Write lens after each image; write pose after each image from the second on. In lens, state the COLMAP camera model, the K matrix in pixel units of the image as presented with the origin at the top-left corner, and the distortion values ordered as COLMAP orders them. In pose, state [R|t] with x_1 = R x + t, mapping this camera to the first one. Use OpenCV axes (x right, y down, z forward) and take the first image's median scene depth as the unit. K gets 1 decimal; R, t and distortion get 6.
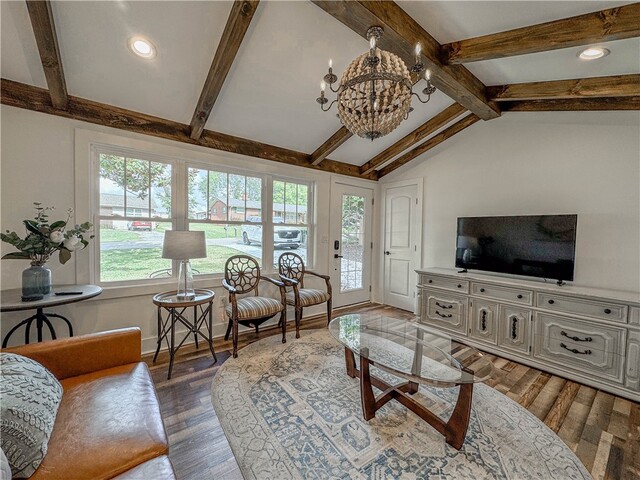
lens RADIAL K [[259.5, 0, 326.1], [0, 259.5, 242.7], [0, 0, 1]] dist [-0.003601, -0.000029]
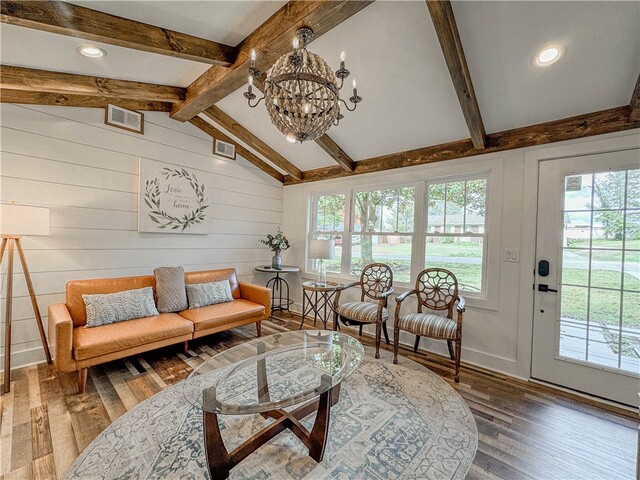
lens RADIAL K [[259.5, 0, 321.1], [0, 259.5, 241.4], [0, 0, 1]] dist [-0.003601, -0.000029]
pose [[0.173829, -0.001190, -0.984775, 0.583445], [-0.071781, 0.997324, -0.013875, -0.007790], [0.982156, 0.073100, 0.173278, 0.478391]]
